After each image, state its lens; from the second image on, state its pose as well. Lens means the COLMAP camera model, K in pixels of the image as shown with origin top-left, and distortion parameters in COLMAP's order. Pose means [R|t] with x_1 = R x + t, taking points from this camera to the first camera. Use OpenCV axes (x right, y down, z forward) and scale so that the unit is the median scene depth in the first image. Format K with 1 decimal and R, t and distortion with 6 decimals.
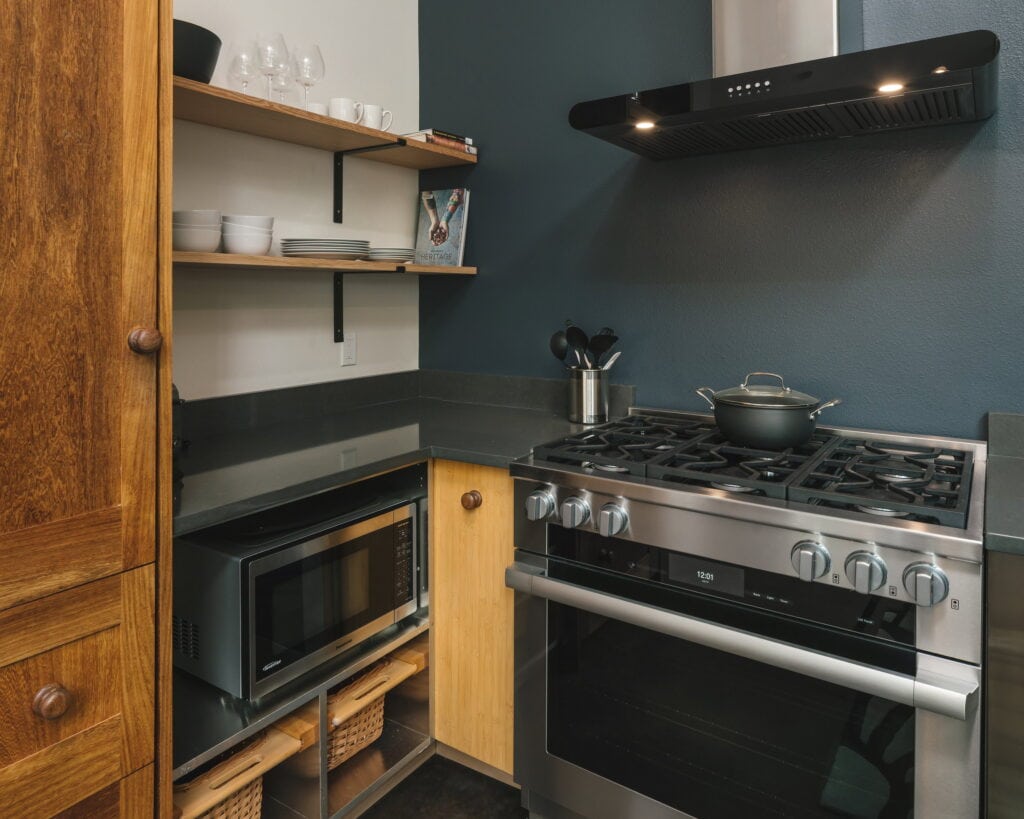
lens RADIAL K [[717.3, 0, 471.4], [0, 717.3, 292.0], [0, 0, 1]] dist [-0.020097, 0.005761]
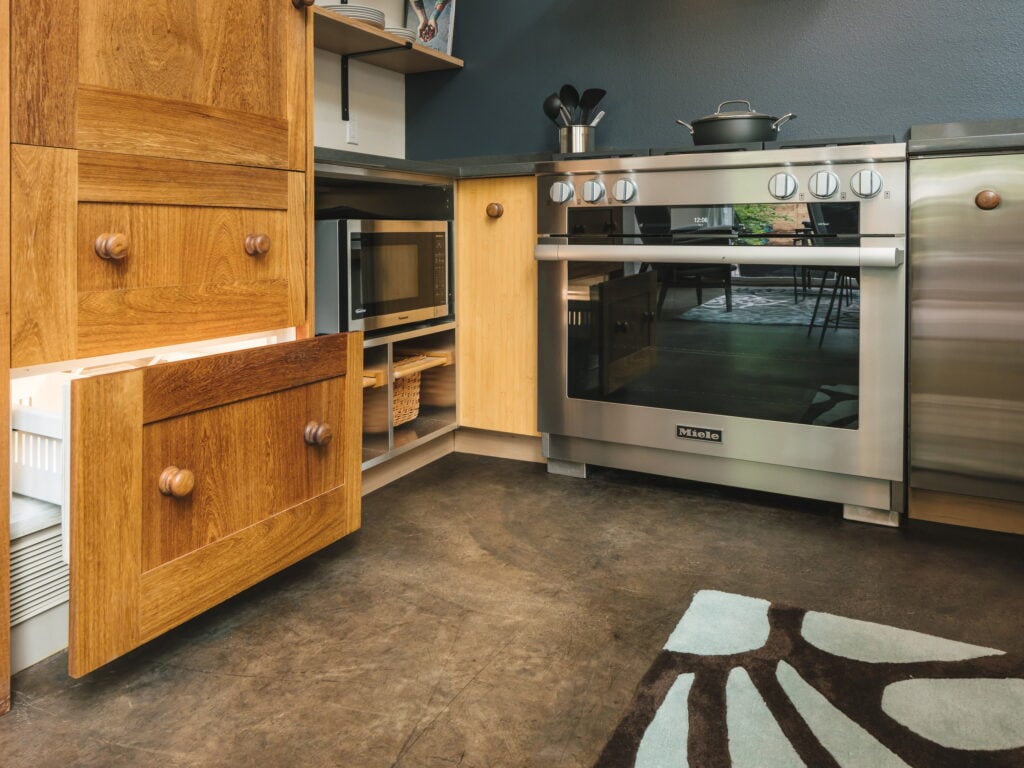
lens RADIAL K [[814.3, 0, 417.1], [0, 814.3, 232.7], [0, 0, 1]] dist [-0.017287, 0.007674]
pose [[0.996931, -0.013580, 0.077094, -0.251050], [0.013265, 0.999901, 0.004593, 0.343064], [-0.077149, -0.003556, 0.997013, -0.360373]]
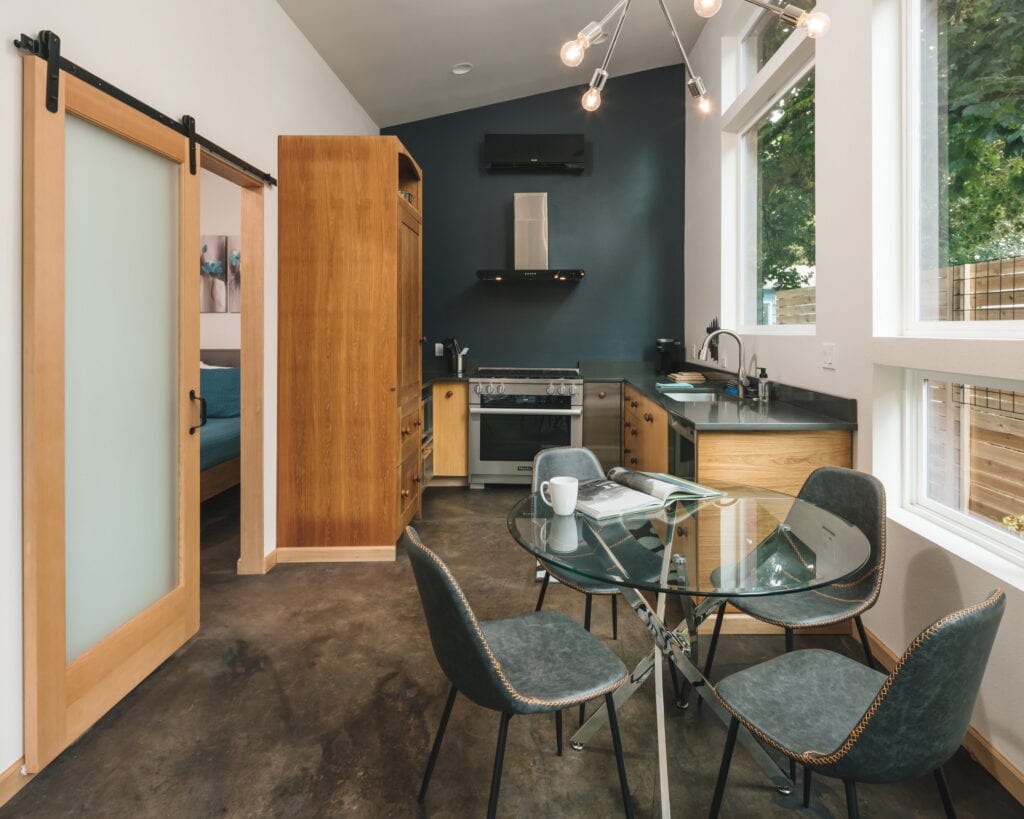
lens RADIAL K [[611.4, 0, 531.8], [0, 611.4, 327.6], [0, 0, 1]] dist [-0.006015, 0.002257]
pose [[0.816786, 0.003613, 0.576929, -1.366661], [-0.004829, 0.999988, 0.000574, -0.006663], [-0.576920, -0.003255, 0.816794, -1.530757]]
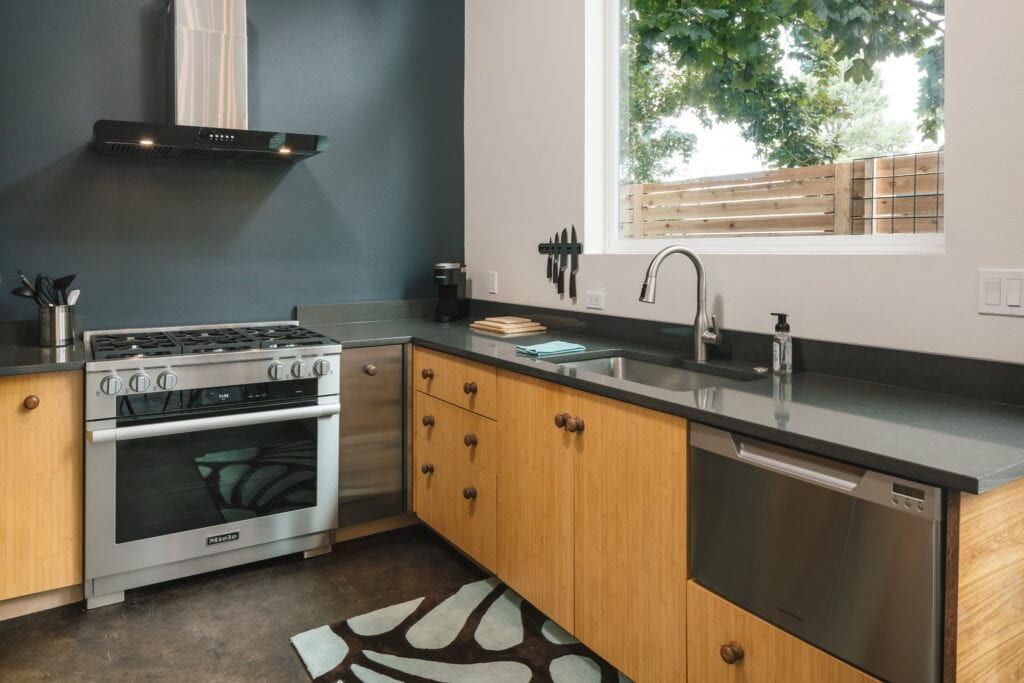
lens RADIAL K [[710.3, 0, 519.8], [0, 710.3, 263.3], [0, 0, 1]] dist [-0.000022, 0.002004]
pose [[0.356599, -0.021976, 0.933999, -0.984757], [0.001325, 0.999734, 0.023017, -0.000665], [-0.934257, -0.006970, 0.356533, -0.361005]]
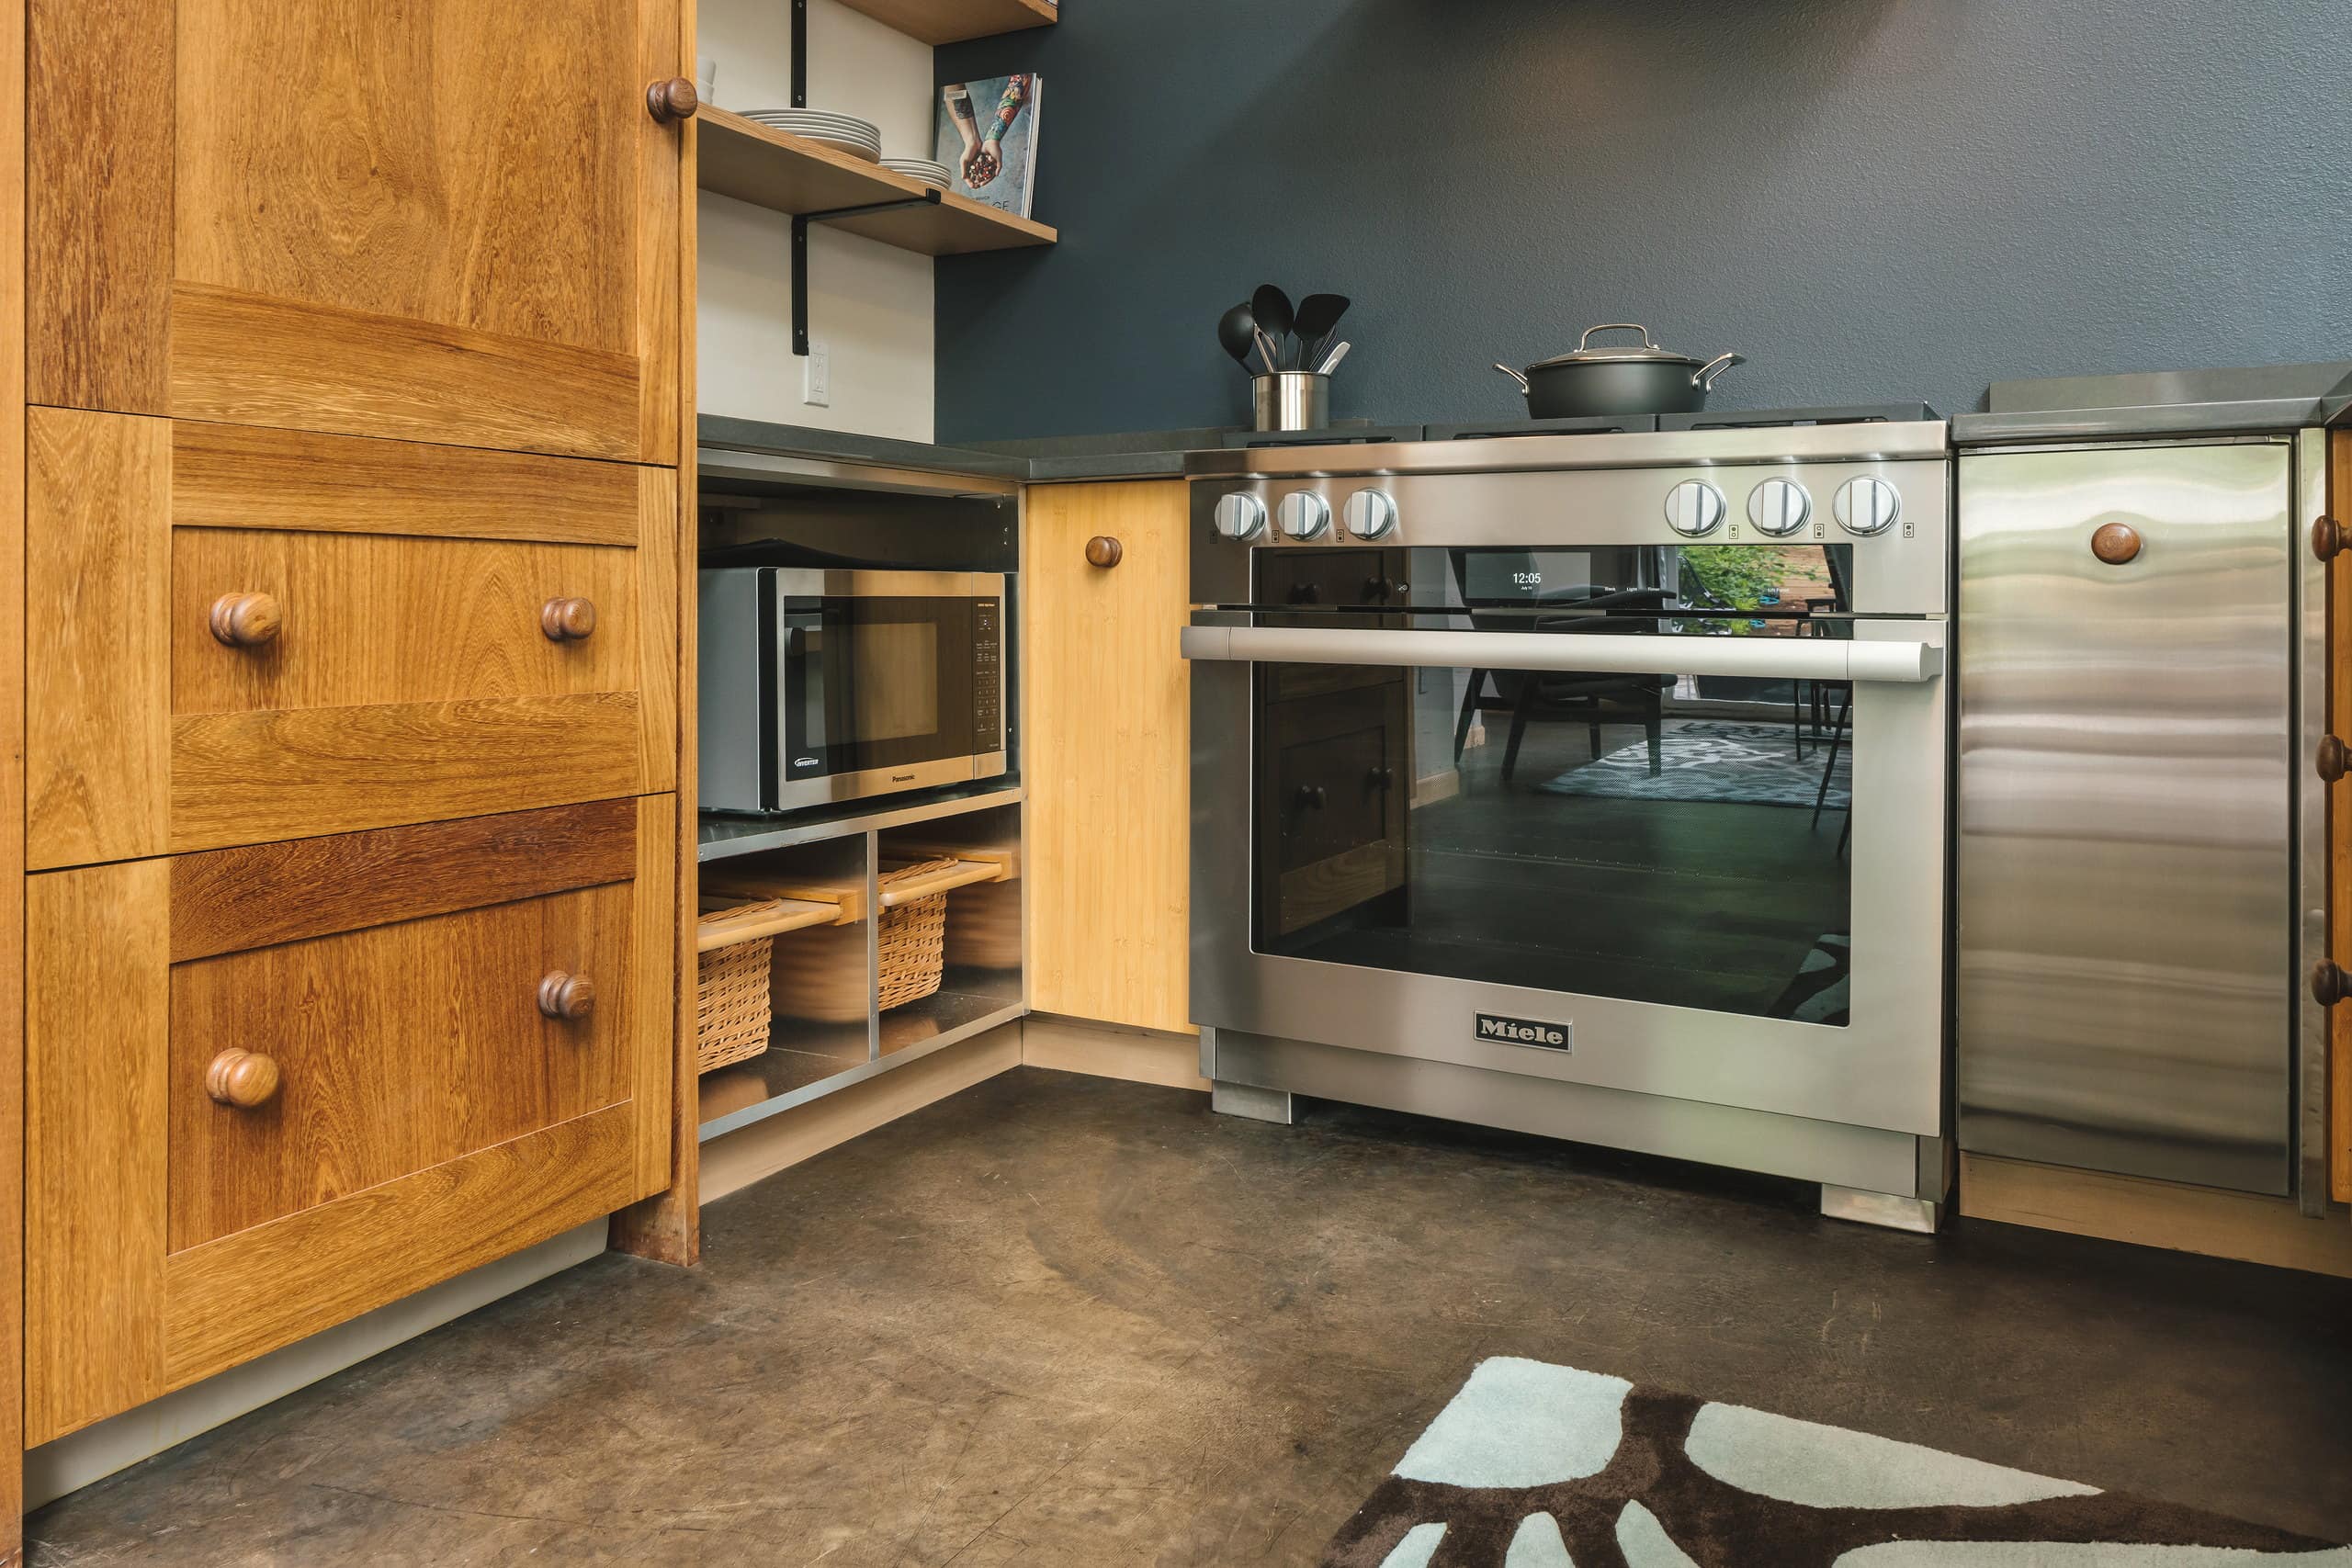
lens RADIAL K [[1778.3, 0, 994.4], [0, 1778.3, 607.1], [0, 0, 1]] dist [-0.001852, -0.005540]
pose [[0.997583, -0.003645, 0.069391, -0.194346], [0.002959, 0.999946, 0.009999, 0.342775], [-0.069424, -0.009769, 0.997539, -0.403688]]
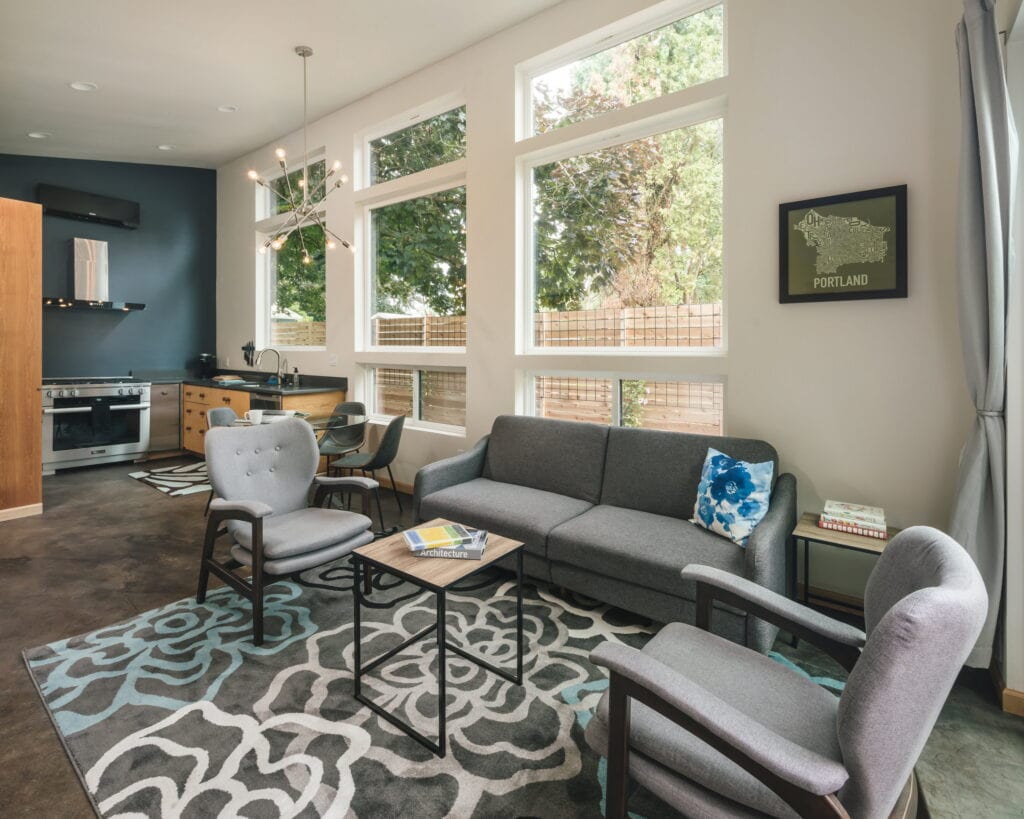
lens RADIAL K [[492.9, 0, 513.2], [0, 492.9, 359.0], [0, 0, 1]] dist [0.001665, -0.003181]
pose [[0.016402, -0.013200, 0.999778, -2.757598], [-0.015017, 0.999797, 0.013447, 0.001608], [-0.999753, -0.015234, 0.016201, -1.794385]]
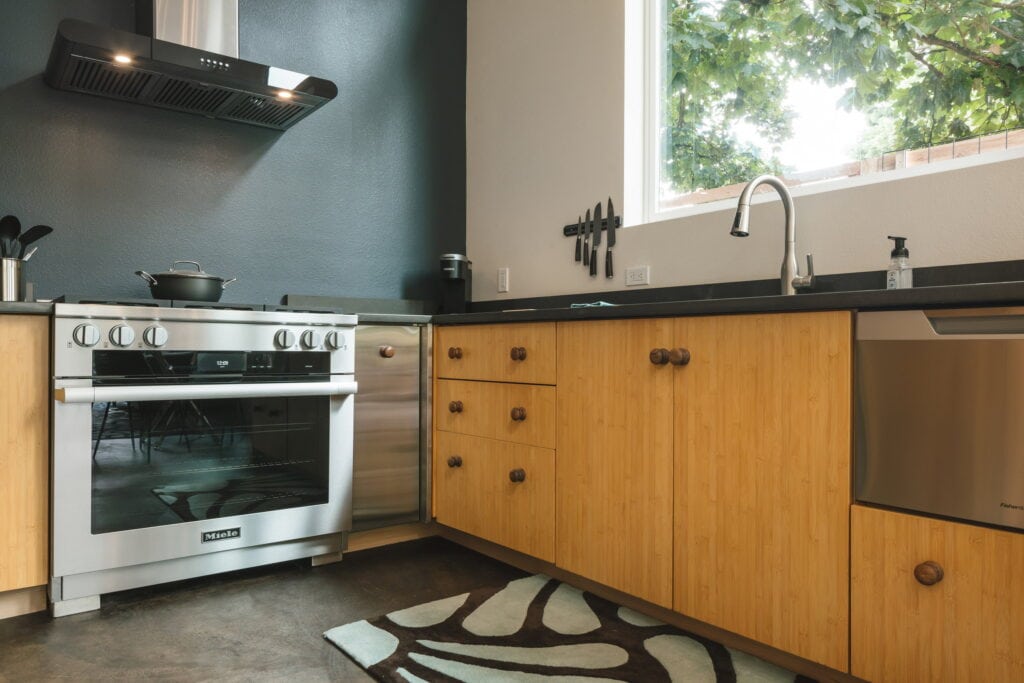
lens RADIAL K [[710.3, 0, 514.8], [0, 710.3, 363.0], [0, 0, 1]] dist [-0.000022, 0.002004]
pose [[0.259352, -0.021505, 0.965543, -0.876957], [-0.004152, 0.999718, 0.023381, 0.302756], [-0.965774, -0.010073, 0.259190, -0.040323]]
